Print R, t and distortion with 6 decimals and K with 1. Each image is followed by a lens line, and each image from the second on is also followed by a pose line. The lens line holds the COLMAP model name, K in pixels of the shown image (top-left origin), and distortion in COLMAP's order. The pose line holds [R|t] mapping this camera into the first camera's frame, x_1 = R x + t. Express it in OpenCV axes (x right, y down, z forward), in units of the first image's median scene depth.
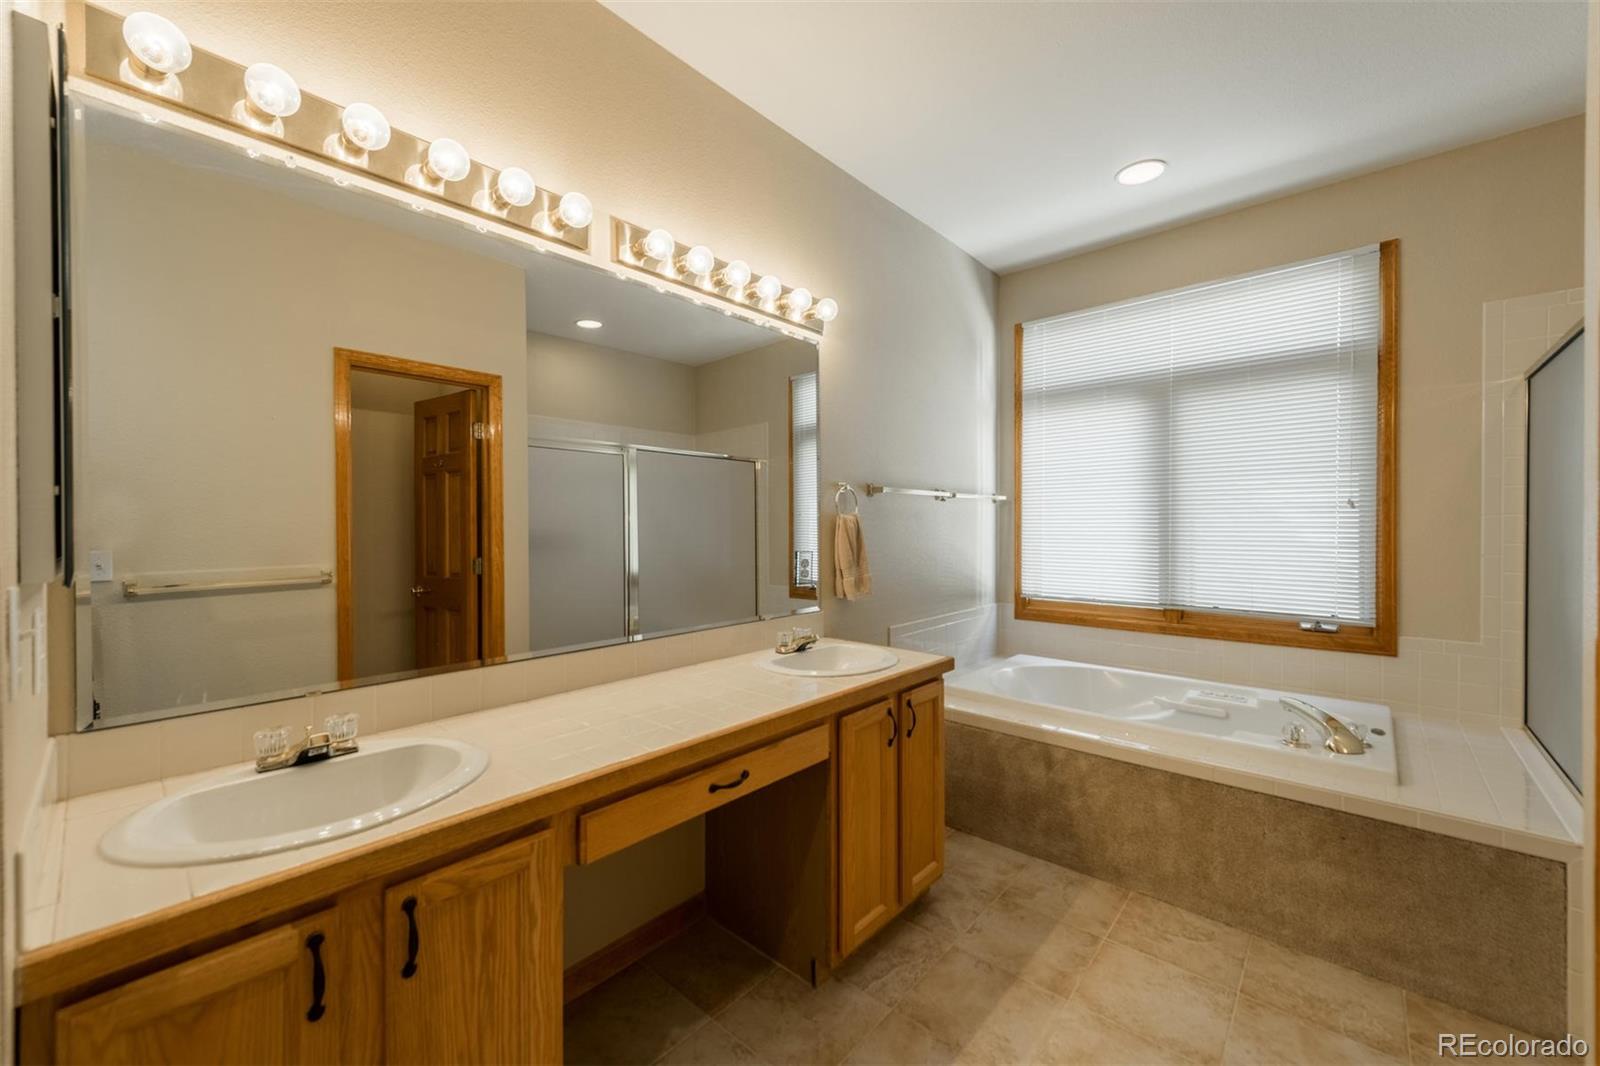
lens RADIAL K [[637.2, 0, 794.3], [0, 637.2, 514.9], [0, 0, 1]] dist [-0.000257, -0.000008]
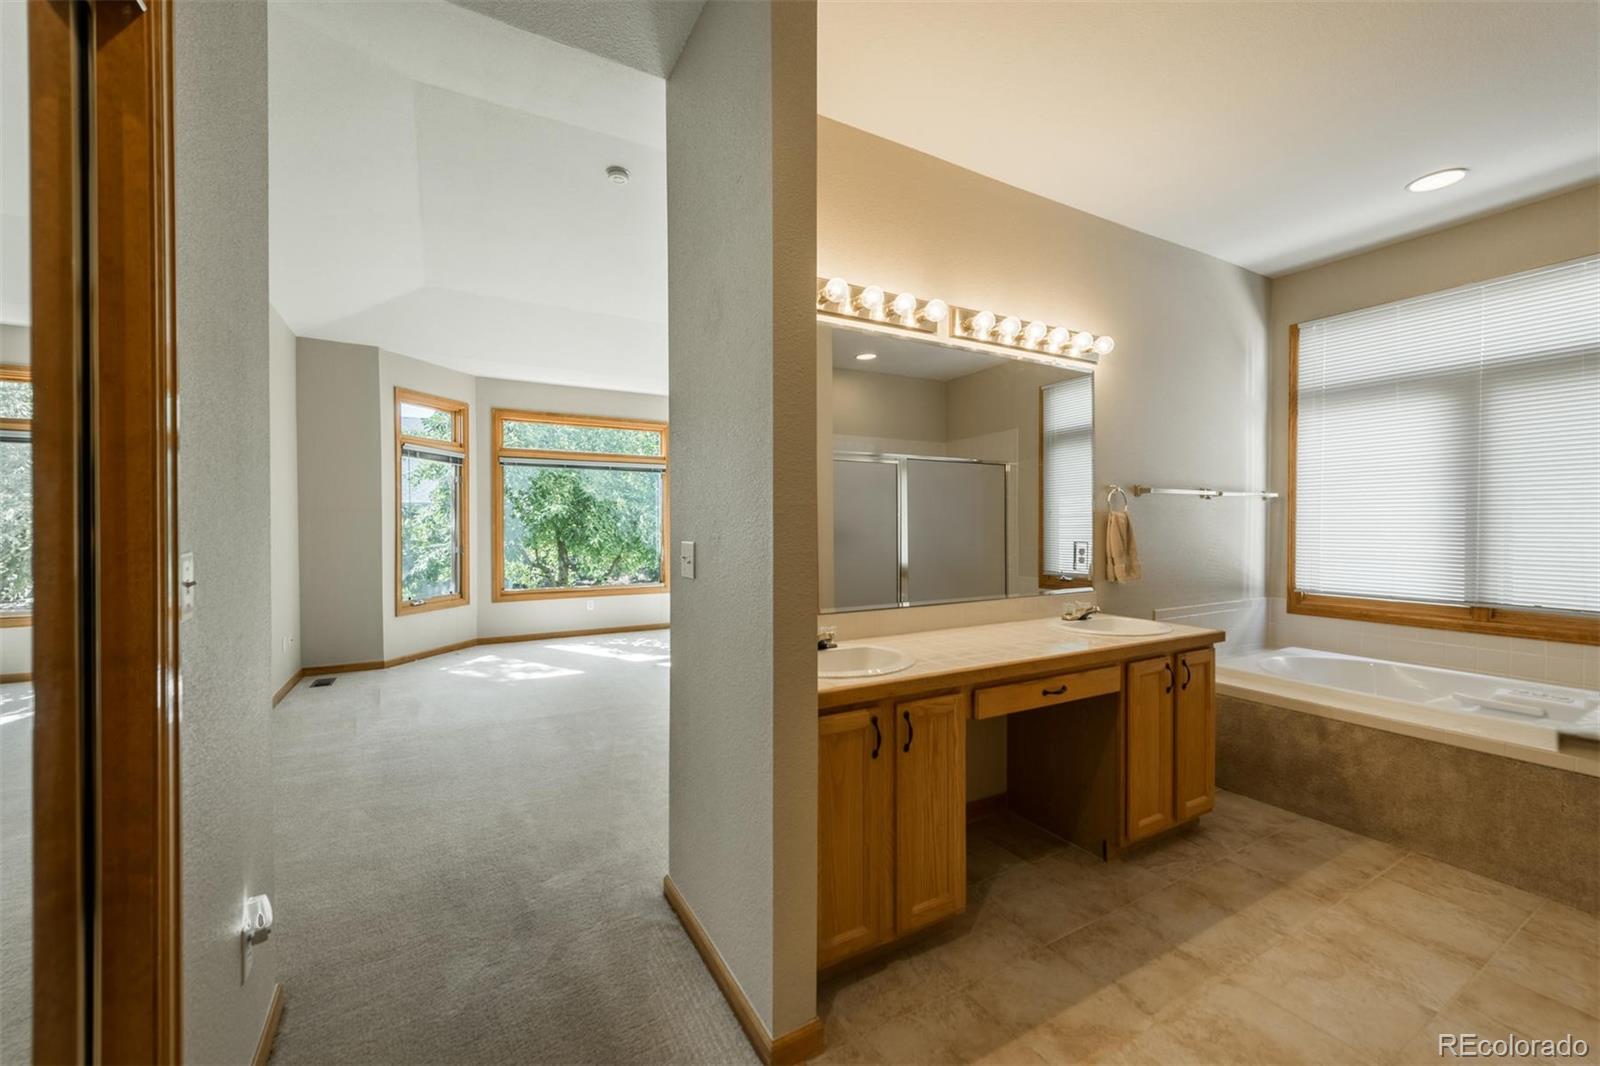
lens RADIAL K [[623.2, 0, 794.6], [0, 623.2, 522.8], [0, 0, 1]] dist [0.000466, -0.000832]
pose [[0.943190, 0.000813, -0.332252, -0.117875], [0.004293, 0.999884, 0.014632, -0.000187], [0.332226, -0.015227, 0.943077, -0.354561]]
